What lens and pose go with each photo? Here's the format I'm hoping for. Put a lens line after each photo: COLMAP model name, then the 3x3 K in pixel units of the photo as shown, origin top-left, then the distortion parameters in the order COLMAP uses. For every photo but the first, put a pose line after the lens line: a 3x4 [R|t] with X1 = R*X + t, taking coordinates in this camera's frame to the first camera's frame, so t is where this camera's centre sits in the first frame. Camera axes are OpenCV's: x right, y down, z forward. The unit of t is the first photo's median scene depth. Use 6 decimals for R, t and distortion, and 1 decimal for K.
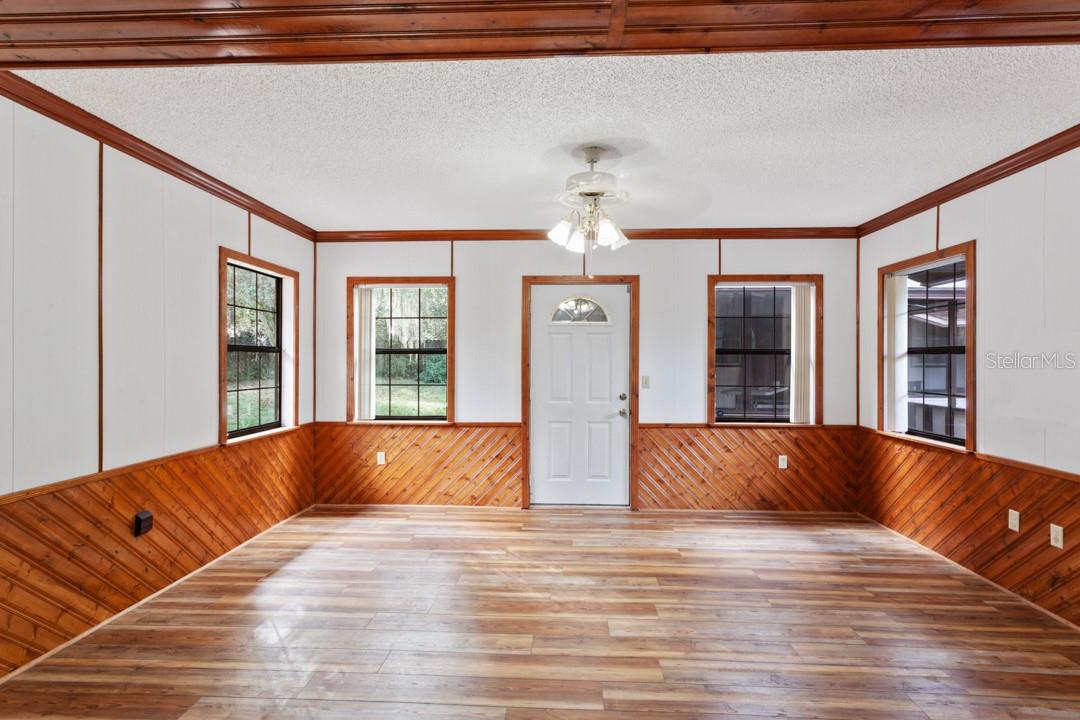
lens RADIAL K [[518.3, 0, 542.8], [0, 518.3, 361.3], [0, 0, 1]] dist [0.000479, 0.000437]
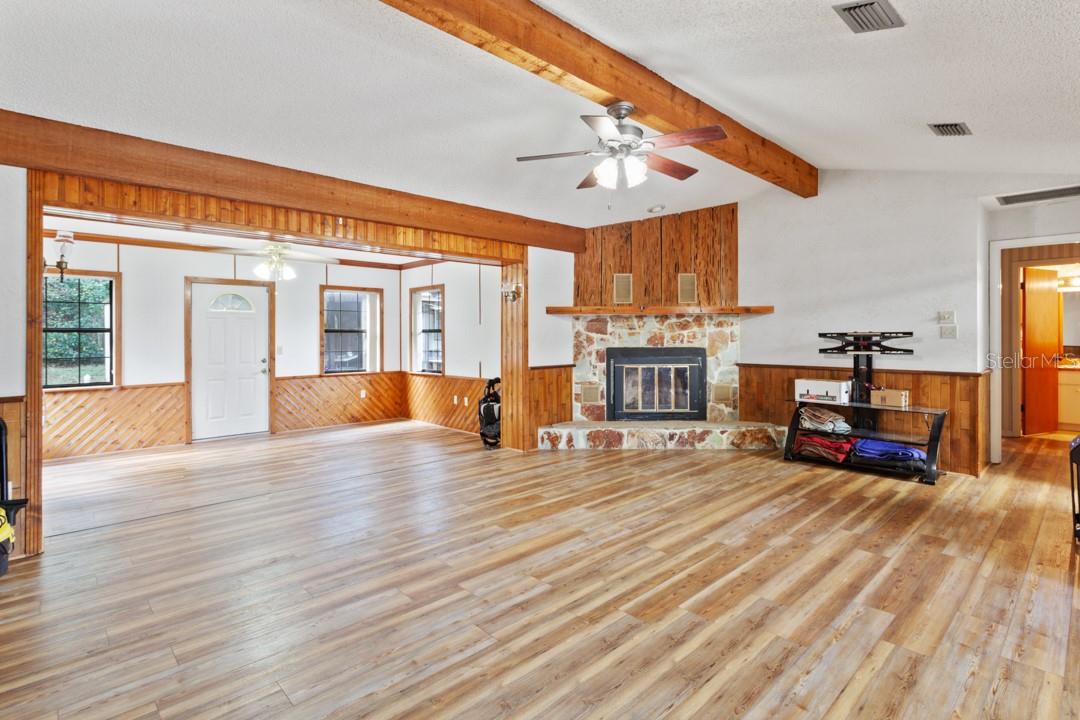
lens RADIAL K [[518.3, 0, 539.7], [0, 518.3, 334.9], [0, 0, 1]] dist [0.000479, 0.000437]
pose [[0.696926, -0.004214, 0.717131, -0.376270], [0.006743, 0.999977, -0.000677, -0.000184], [-0.717112, 0.005307, 0.696938, -0.650129]]
